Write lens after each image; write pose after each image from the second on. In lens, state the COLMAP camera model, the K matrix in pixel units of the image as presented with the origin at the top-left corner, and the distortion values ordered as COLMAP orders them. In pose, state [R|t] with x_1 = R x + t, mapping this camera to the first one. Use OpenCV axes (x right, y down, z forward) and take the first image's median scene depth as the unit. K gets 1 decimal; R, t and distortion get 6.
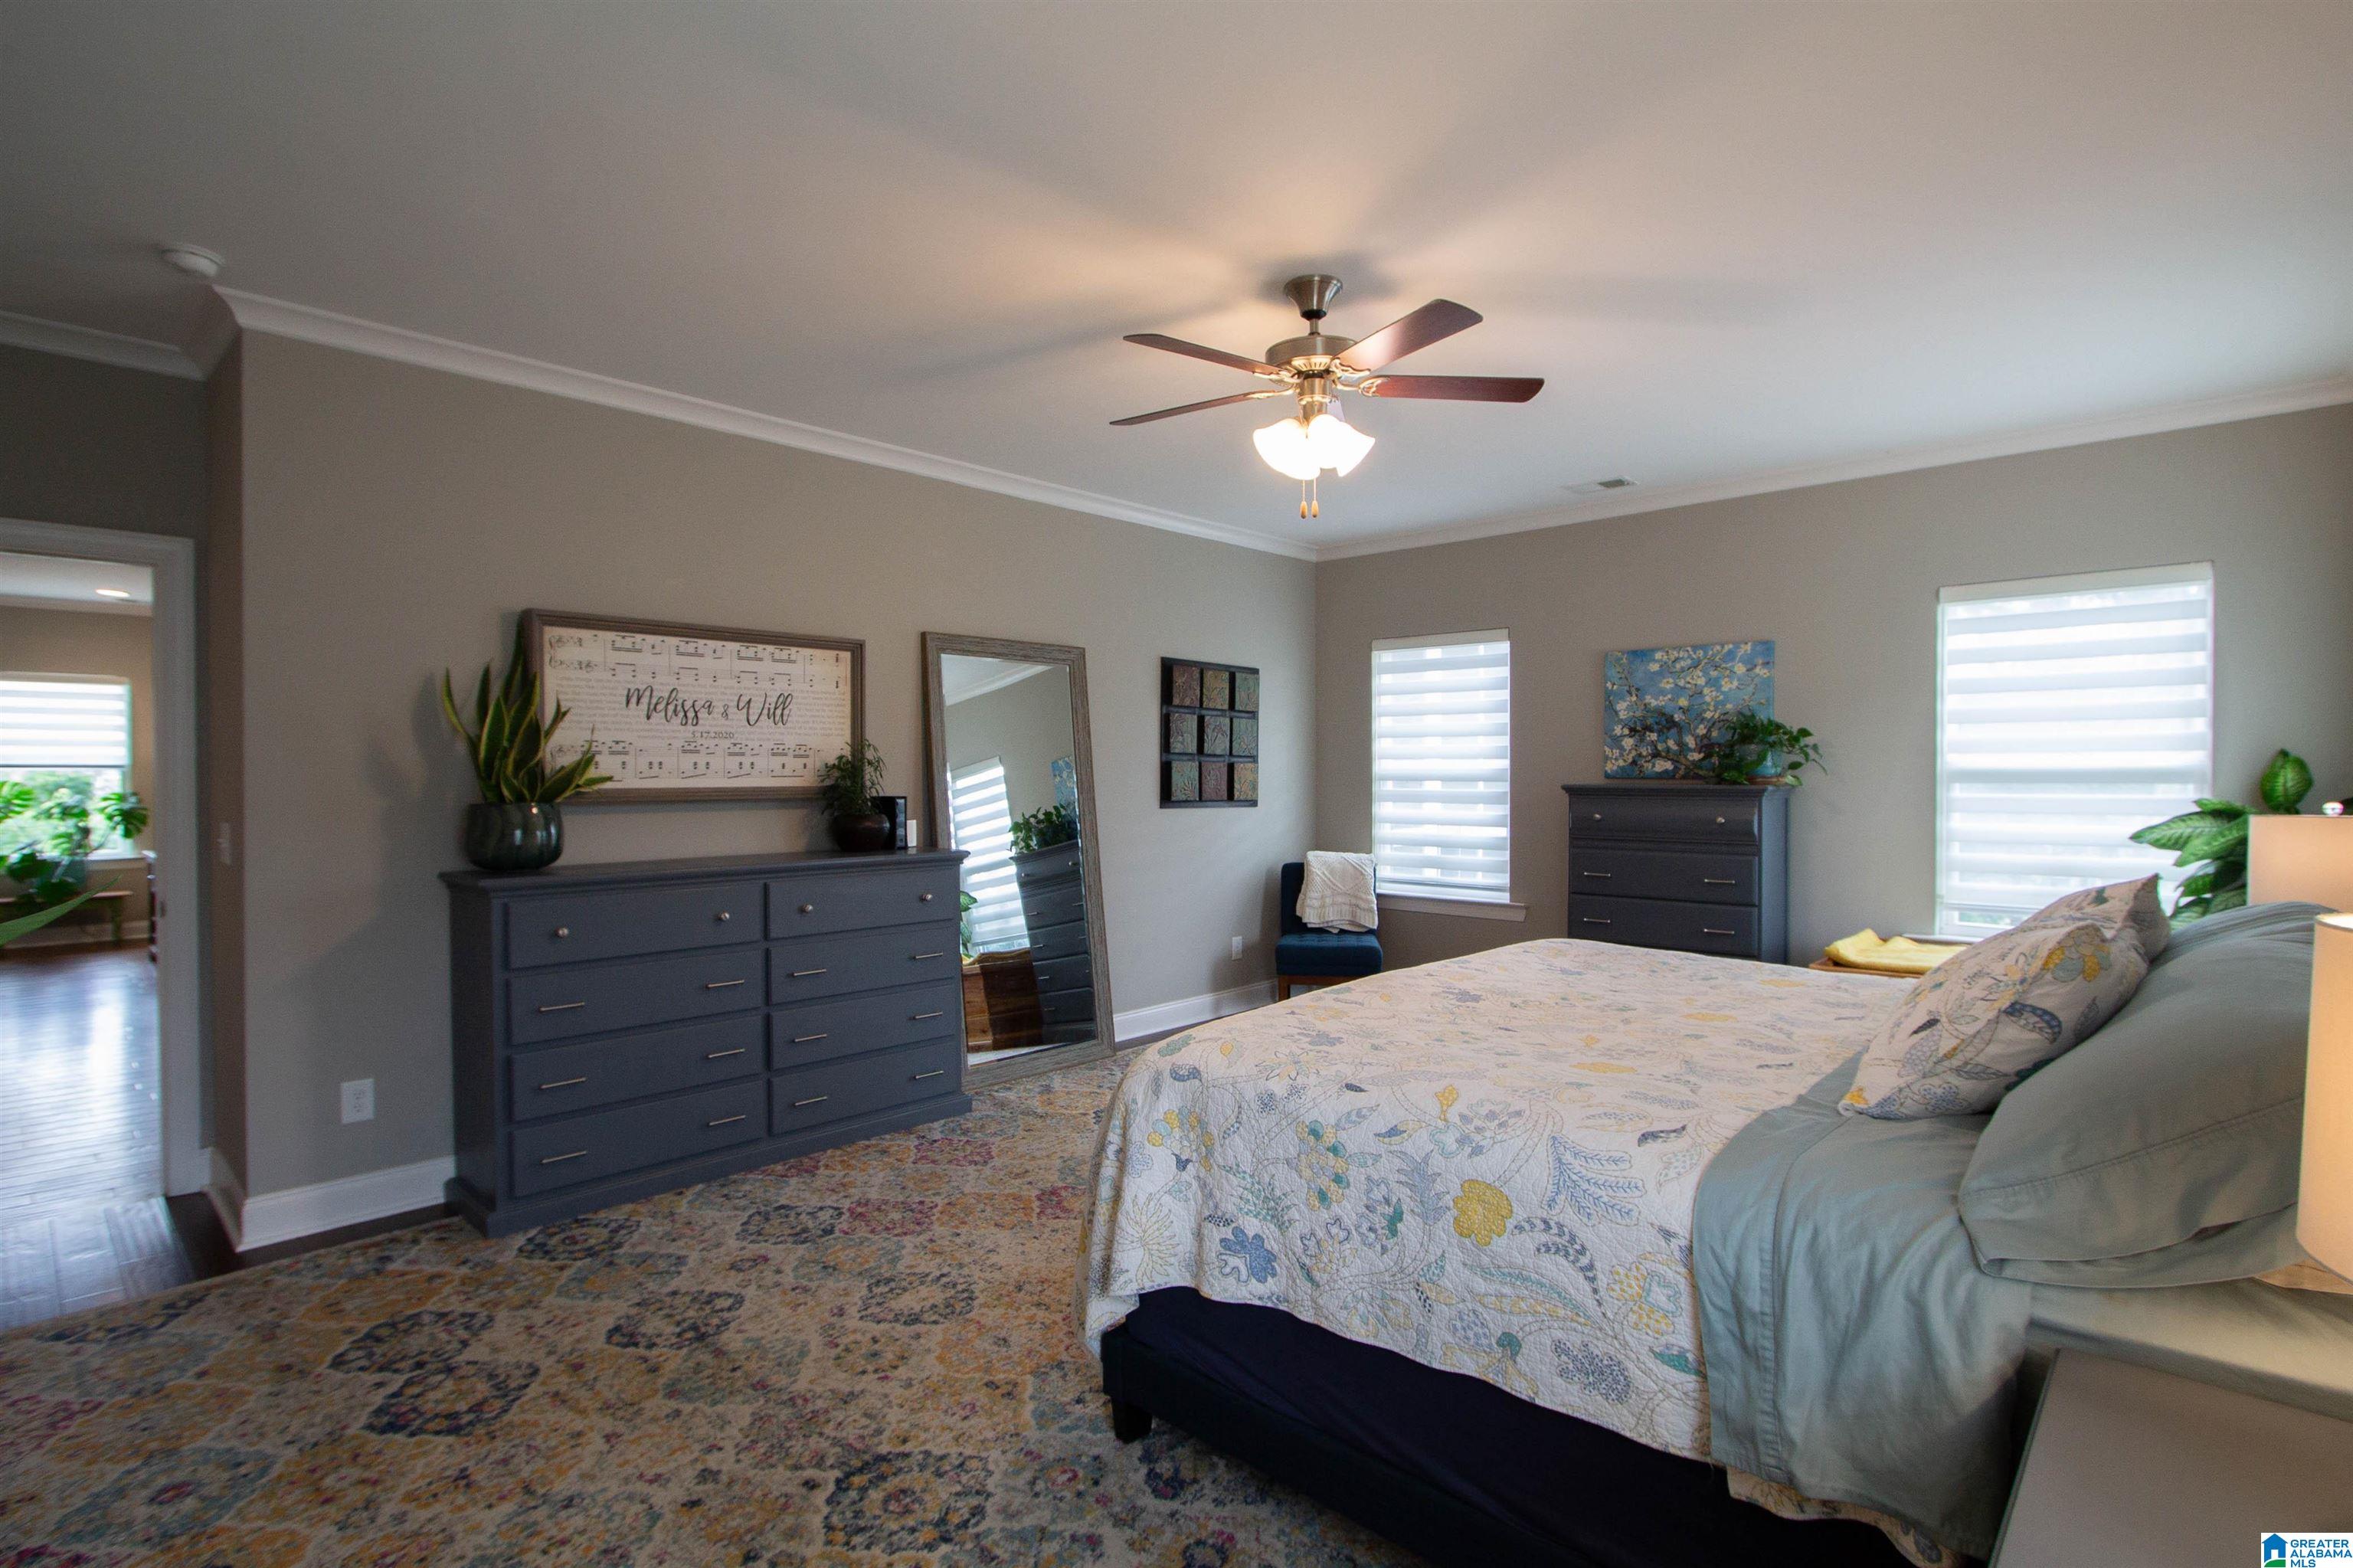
lens RADIAL K [[1105.7, 0, 1175.8], [0, 1105.7, 772.7], [0, 0, 1]] dist [-0.028930, 0.001102]
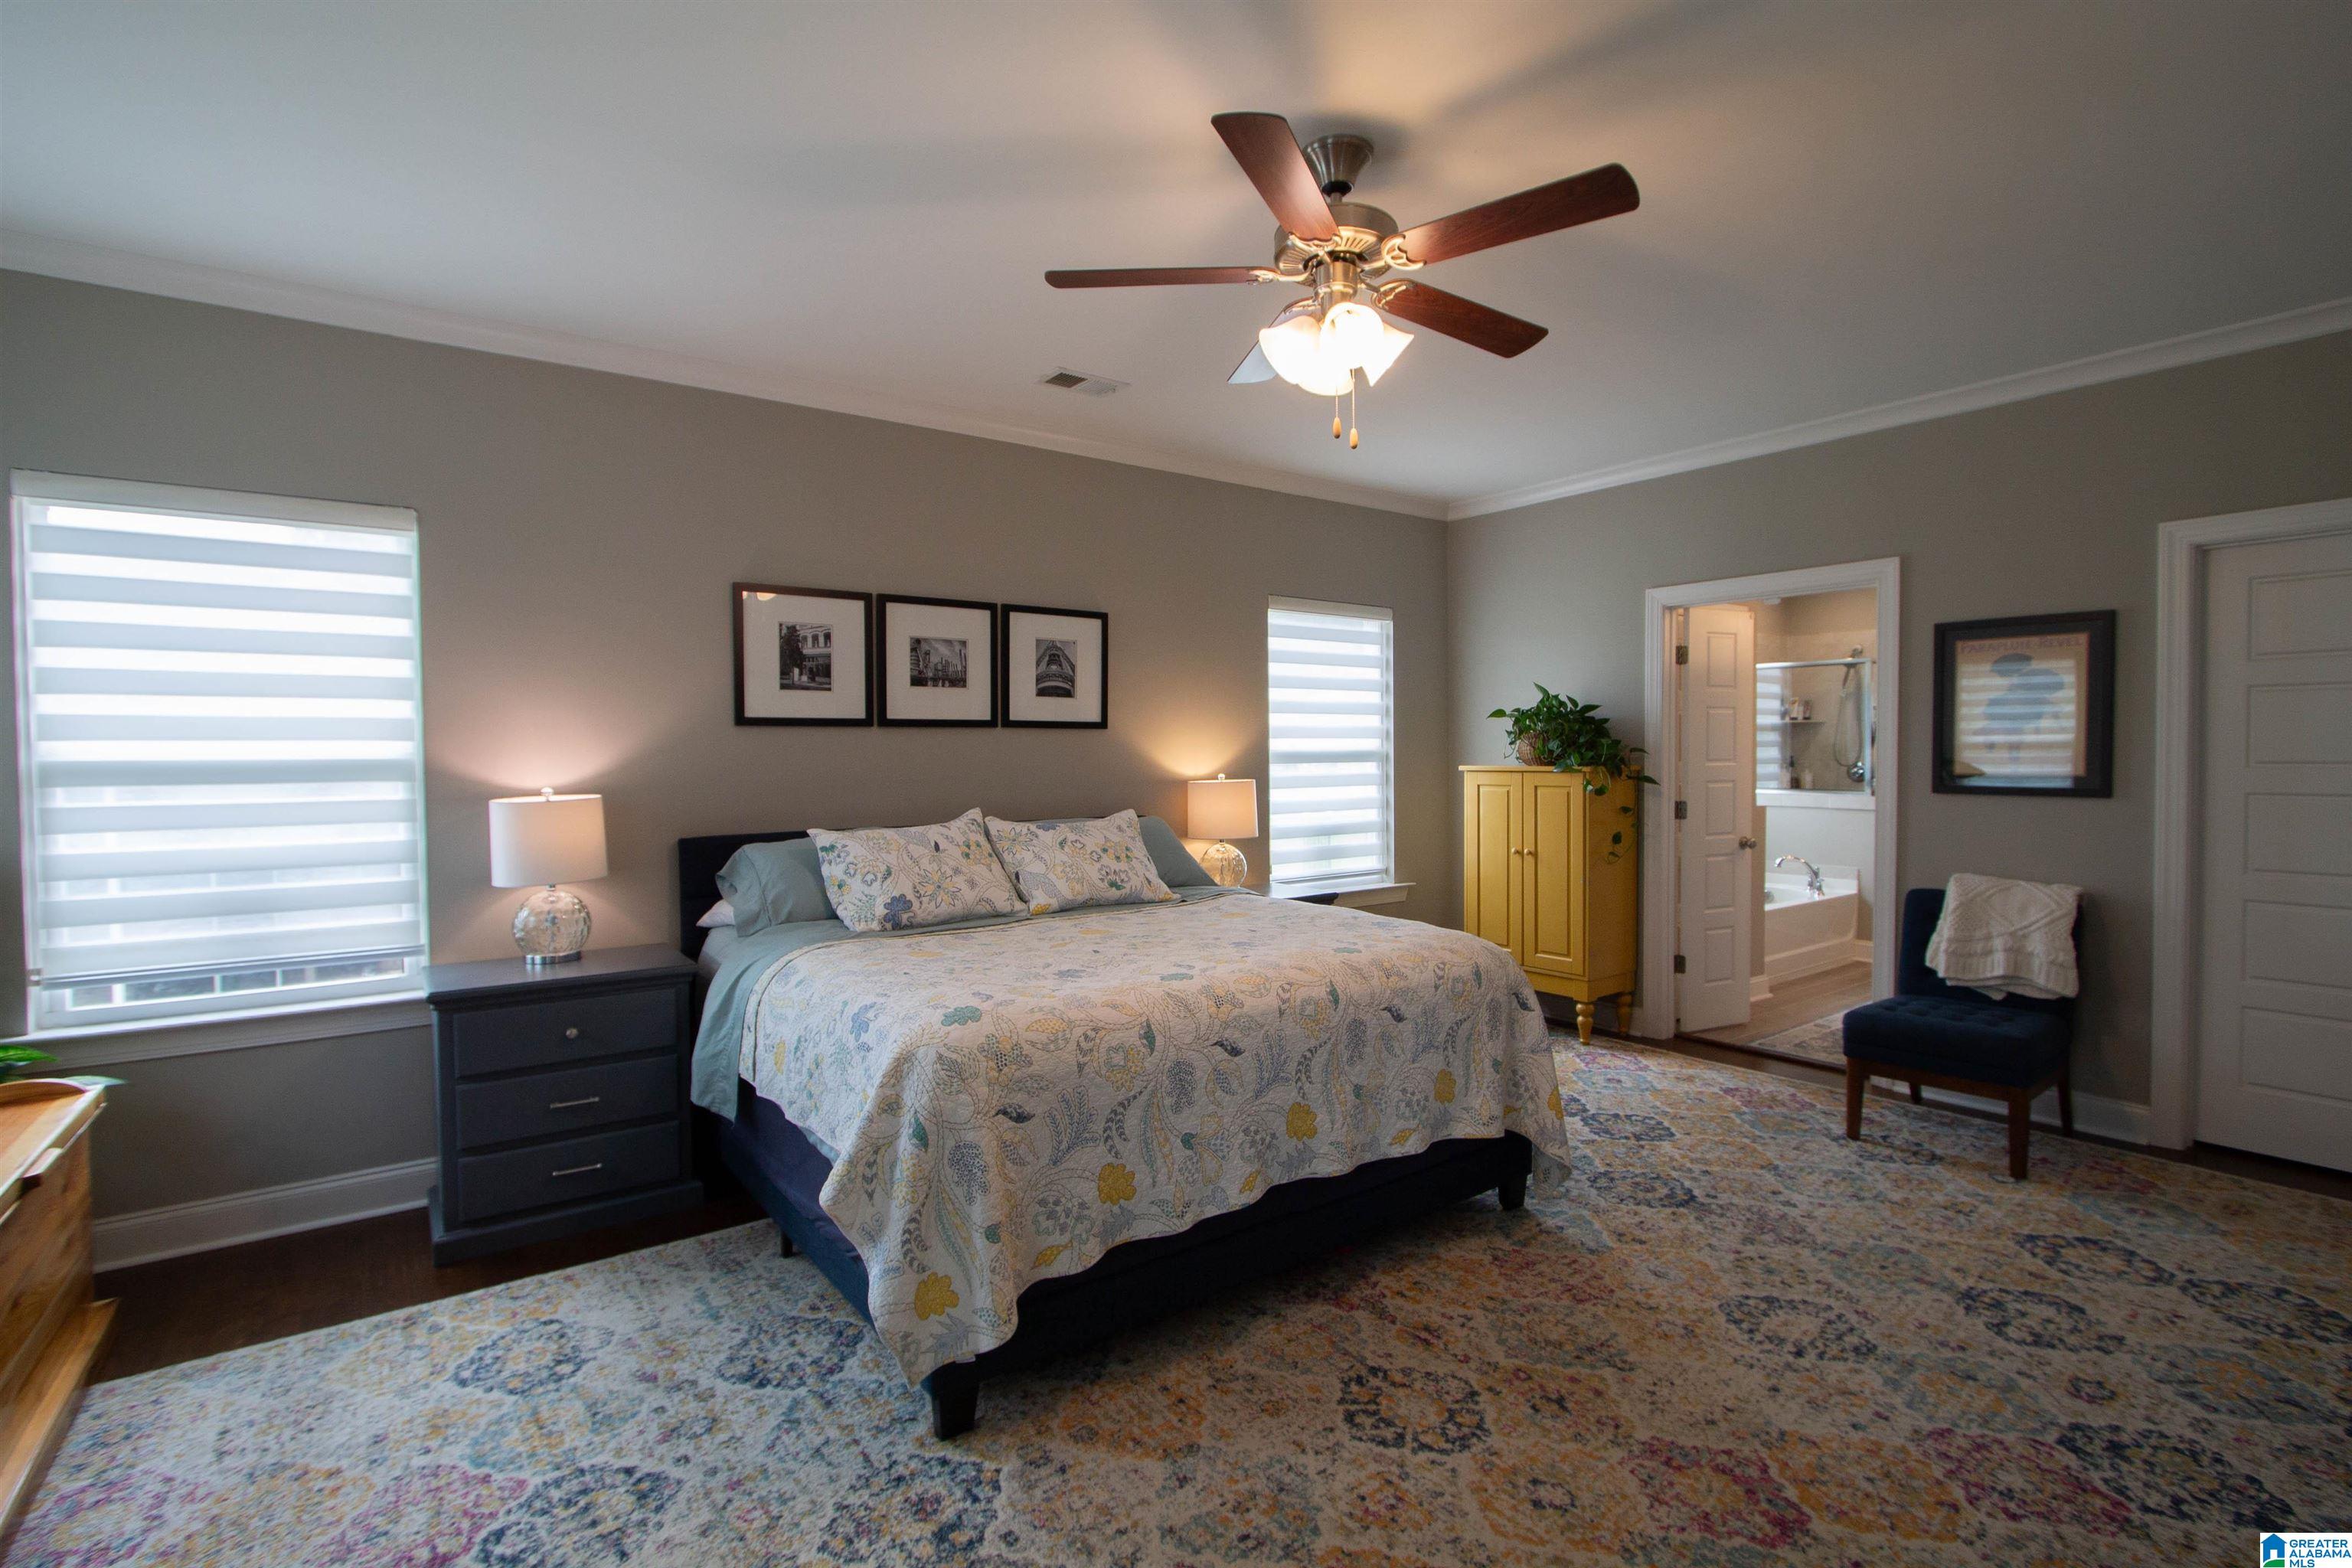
lens RADIAL K [[1105.2, 0, 1176.1], [0, 1105.2, 779.3], [0, 0, 1]] dist [-0.028930, 0.001102]
pose [[-0.984729, 0.006468, 0.173972, 0.117606], [0.011520, 0.999540, 0.028048, -0.006696], [-0.173711, 0.029624, -0.984351, 2.066345]]
